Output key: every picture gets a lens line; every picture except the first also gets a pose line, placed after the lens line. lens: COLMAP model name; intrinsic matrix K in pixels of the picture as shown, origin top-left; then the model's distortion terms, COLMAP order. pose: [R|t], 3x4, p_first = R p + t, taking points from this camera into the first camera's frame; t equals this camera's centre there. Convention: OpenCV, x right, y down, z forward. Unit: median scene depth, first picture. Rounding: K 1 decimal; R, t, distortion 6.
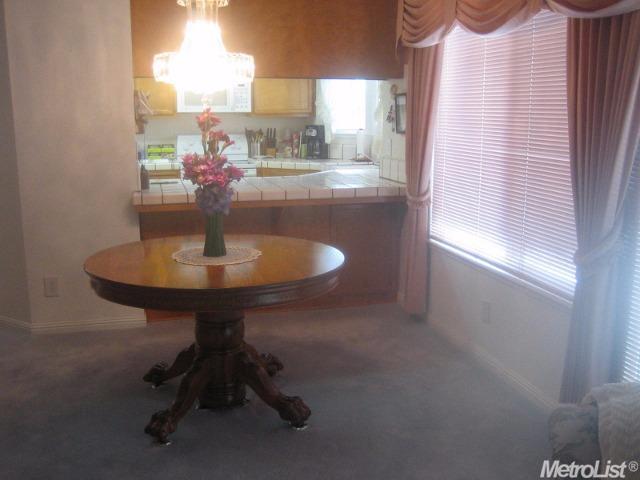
lens RADIAL K [[670.1, 0, 320.0], [0, 670.1, 240.0], [0, 0, 1]] dist [-0.134585, 0.151975]
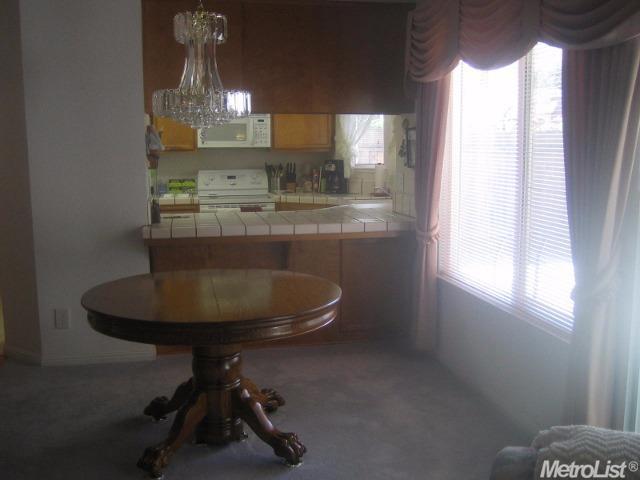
lens RADIAL K [[670.1, 0, 320.0], [0, 670.1, 240.0], [0, 0, 1]] dist [-0.134585, 0.151975]
pose [[0.998508, 0.001864, -0.054581, 0.043193], [-0.004652, 0.998688, -0.050998, -0.000659], [0.054414, 0.051176, 0.997206, 0.004184]]
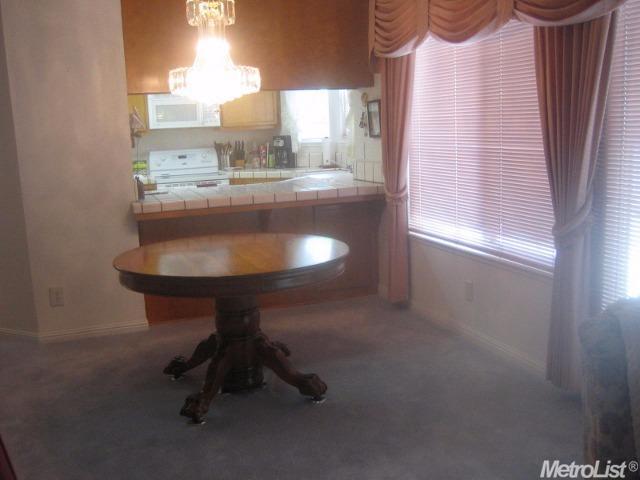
lens RADIAL K [[670.1, 0, 320.0], [0, 670.1, 240.0], [0, 0, 1]] dist [-0.134585, 0.151975]
pose [[0.994680, -0.055206, 0.086971, -0.078539], [0.057183, 0.998155, -0.020405, 0.027032], [-0.085685, 0.025270, 0.996002, -0.078207]]
